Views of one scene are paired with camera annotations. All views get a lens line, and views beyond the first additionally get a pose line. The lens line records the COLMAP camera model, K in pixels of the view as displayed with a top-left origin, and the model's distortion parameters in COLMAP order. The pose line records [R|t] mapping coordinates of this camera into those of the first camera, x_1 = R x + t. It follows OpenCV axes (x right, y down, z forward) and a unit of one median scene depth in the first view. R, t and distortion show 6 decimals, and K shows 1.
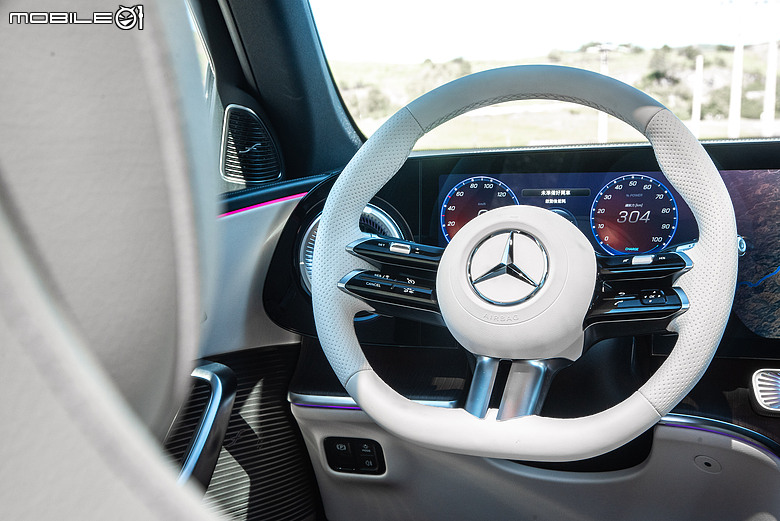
lens RADIAL K [[1273.3, 0, 391.8], [0, 1273.3, 285.3], [0, 0, 1]] dist [0.134796, 0.000000]
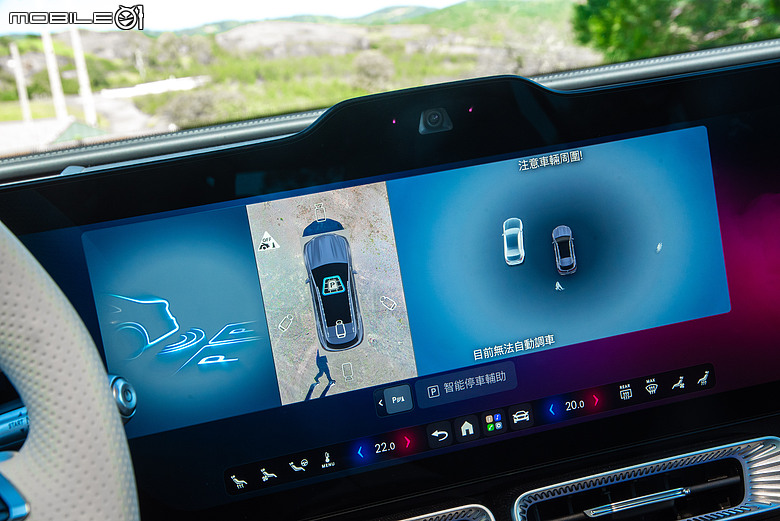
lens RADIAL K [[1074.1, 0, 388.7], [0, 1074.1, 285.9], [0, 0, 1]] dist [0.136873, 0.000000]
pose [[0.846285, -0.206150, 0.491227, 0.164017], [0.183701, 0.978463, 0.094144, -0.092138], [-0.500055, 0.010566, 0.865929, 0.598632]]
